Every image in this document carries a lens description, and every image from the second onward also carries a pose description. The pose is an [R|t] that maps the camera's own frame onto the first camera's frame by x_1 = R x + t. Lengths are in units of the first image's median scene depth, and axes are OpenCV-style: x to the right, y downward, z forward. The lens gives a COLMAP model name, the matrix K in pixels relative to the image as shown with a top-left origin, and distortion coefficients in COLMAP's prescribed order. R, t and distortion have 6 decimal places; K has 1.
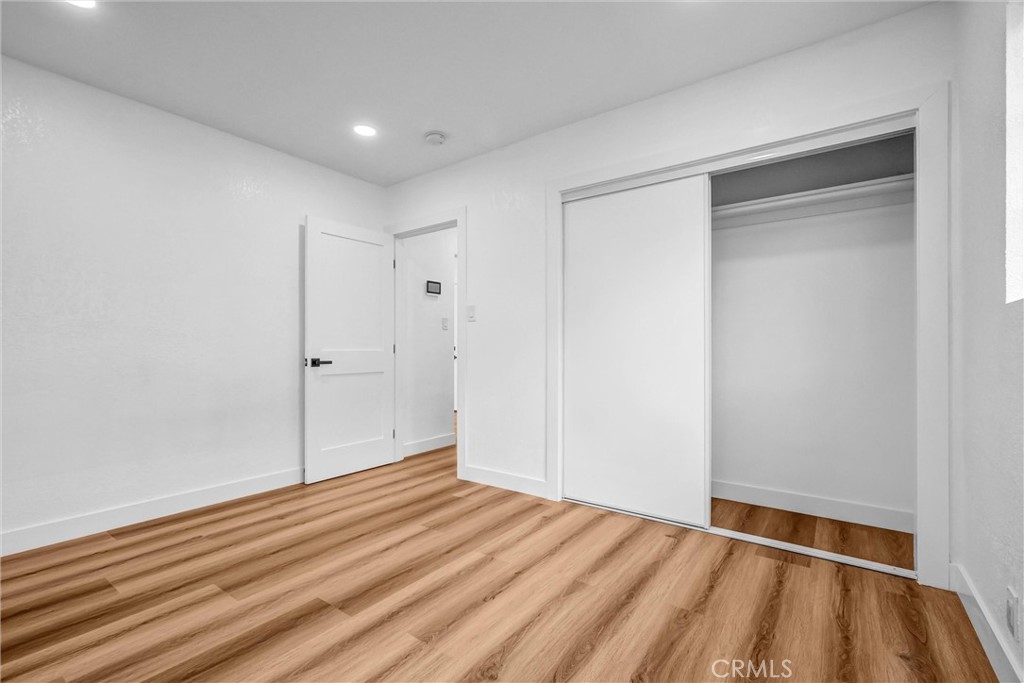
lens RADIAL K [[450.3, 0, 508.3], [0, 450.3, 344.2], [0, 0, 1]] dist [-0.001063, -0.000033]
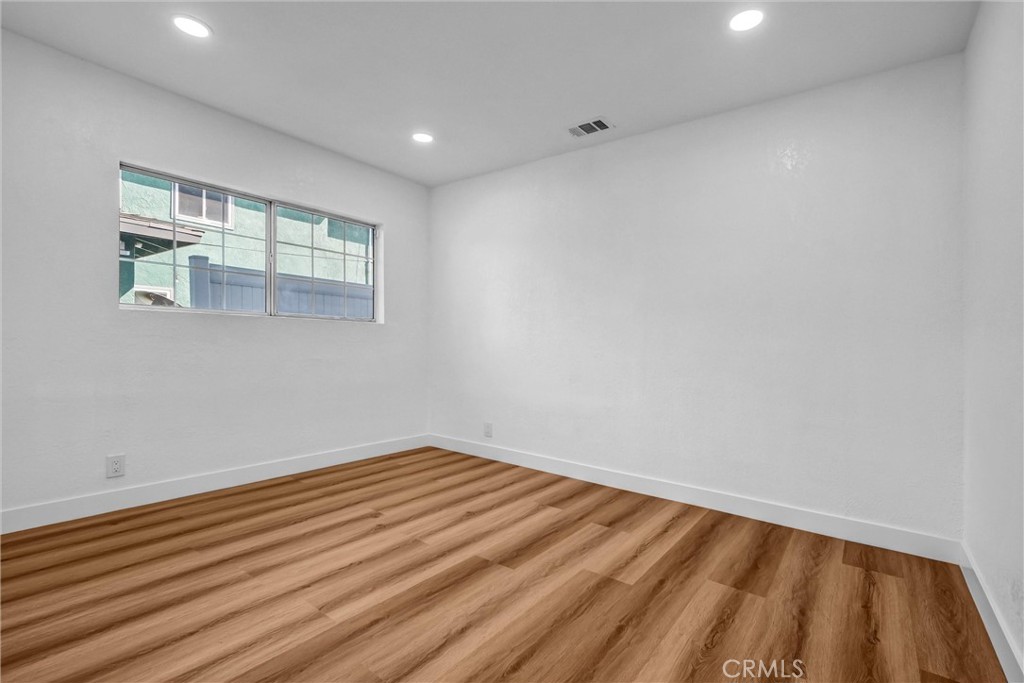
lens RADIAL K [[450.3, 0, 508.3], [0, 450.3, 344.2], [0, 0, 1]] dist [-0.001063, -0.000033]
pose [[-0.999170, -0.026916, 0.030582, -0.402589], [-0.027119, 0.999613, -0.006253, 0.031751], [-0.030402, -0.007077, -0.999513, 1.950173]]
